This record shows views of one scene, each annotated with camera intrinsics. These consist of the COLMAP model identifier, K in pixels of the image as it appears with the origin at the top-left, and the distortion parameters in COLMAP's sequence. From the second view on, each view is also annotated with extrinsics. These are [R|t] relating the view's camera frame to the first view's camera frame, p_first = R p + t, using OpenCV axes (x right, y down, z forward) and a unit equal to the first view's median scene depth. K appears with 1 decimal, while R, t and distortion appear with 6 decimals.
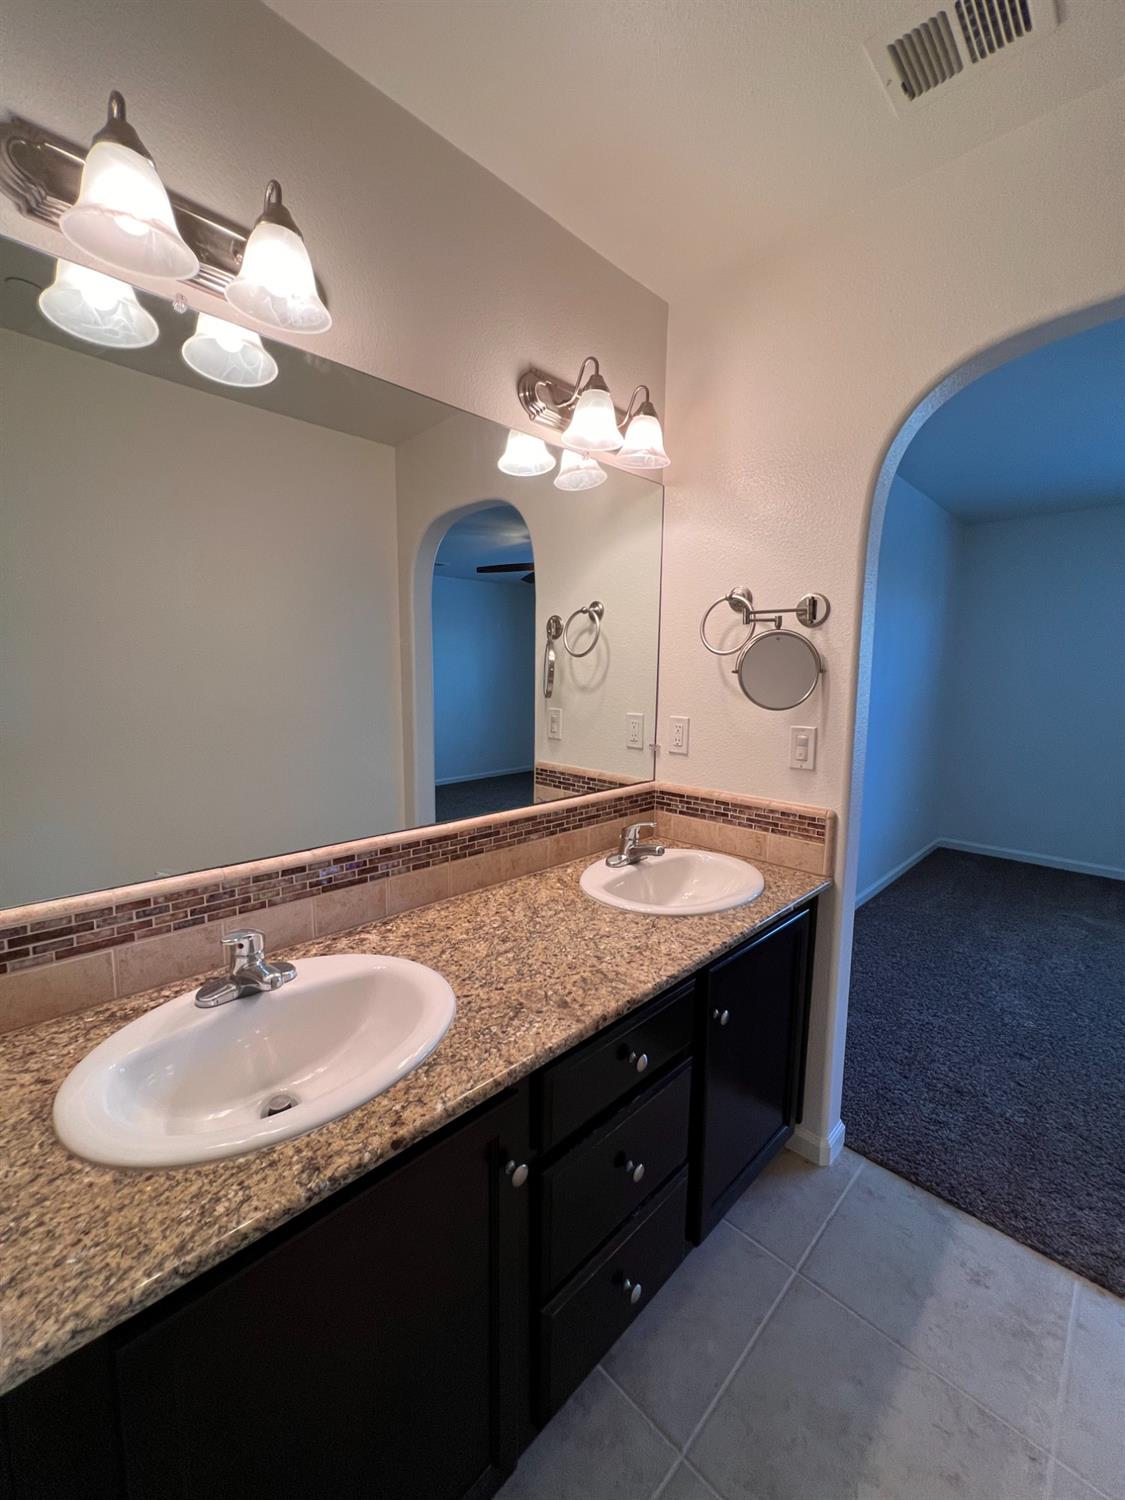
lens RADIAL K [[606.9, 0, 561.8], [0, 606.9, 753.9], [0, 0, 1]] dist [0.001984, 0.000109]
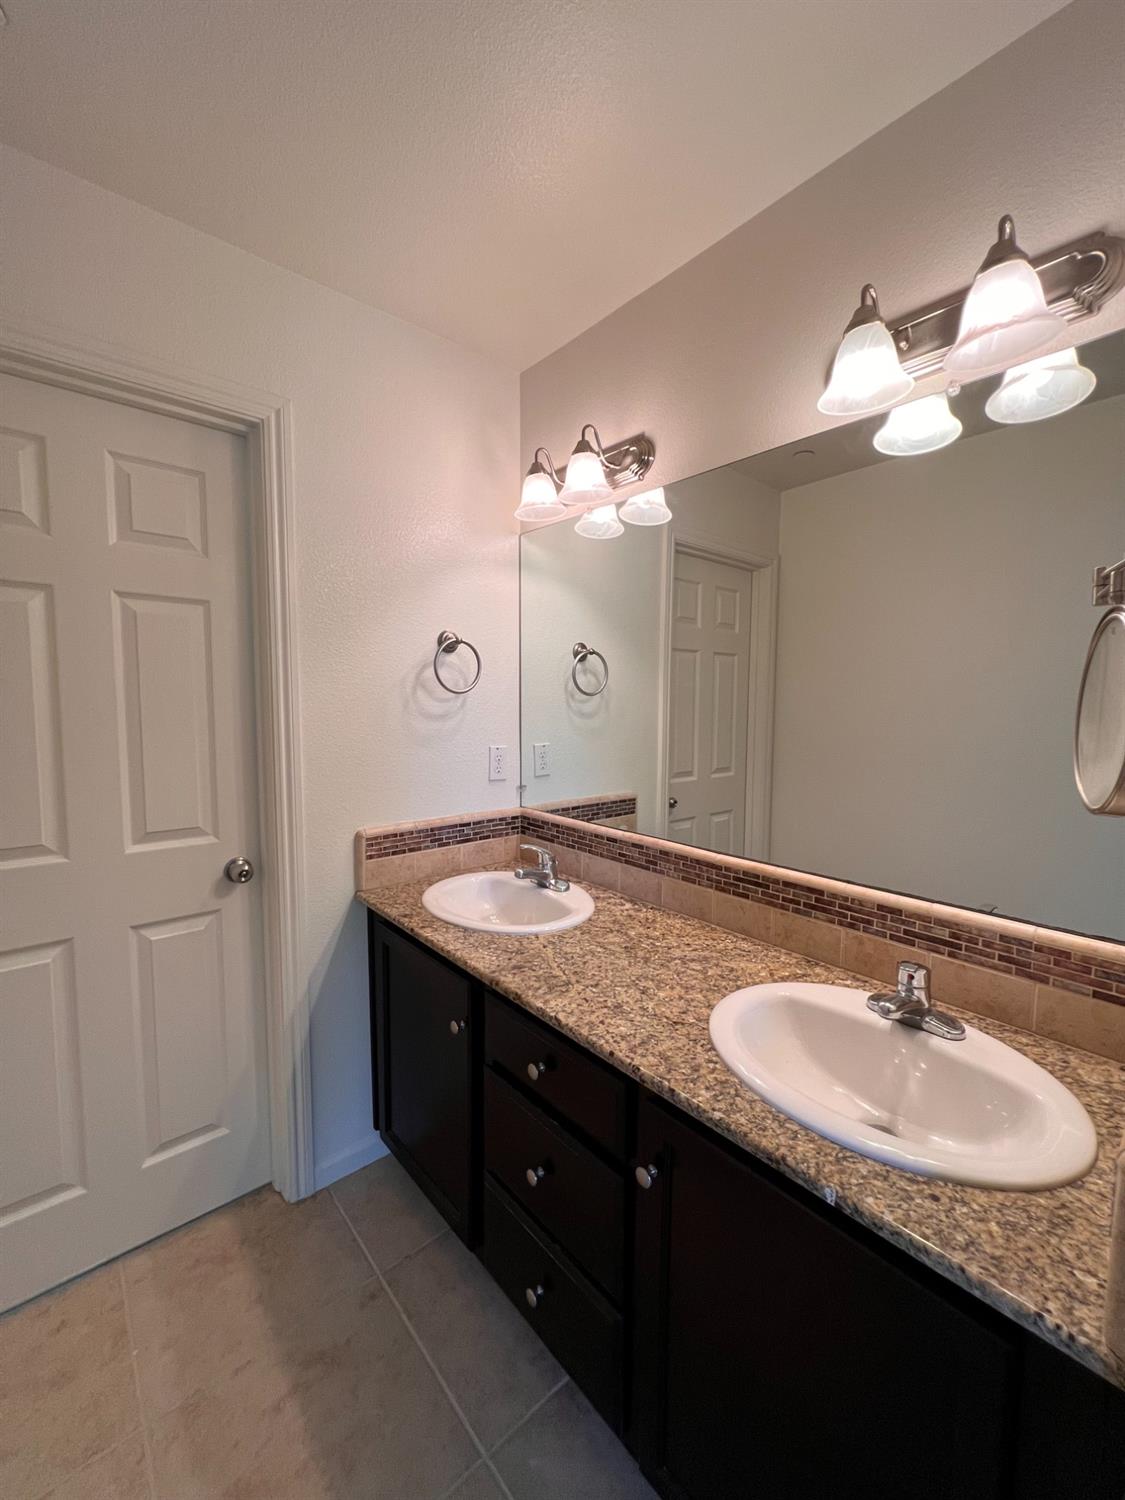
lens RADIAL K [[606.9, 0, 573.2], [0, 606.9, 746.5], [0, 0, 1]] dist [0.001984, 0.000109]
pose [[-0.070645, 0.068224, -0.995166, 0.932129], [-0.137190, 0.987513, 0.077438, -0.126110], [0.988022, 0.141997, -0.060403, 0.841076]]
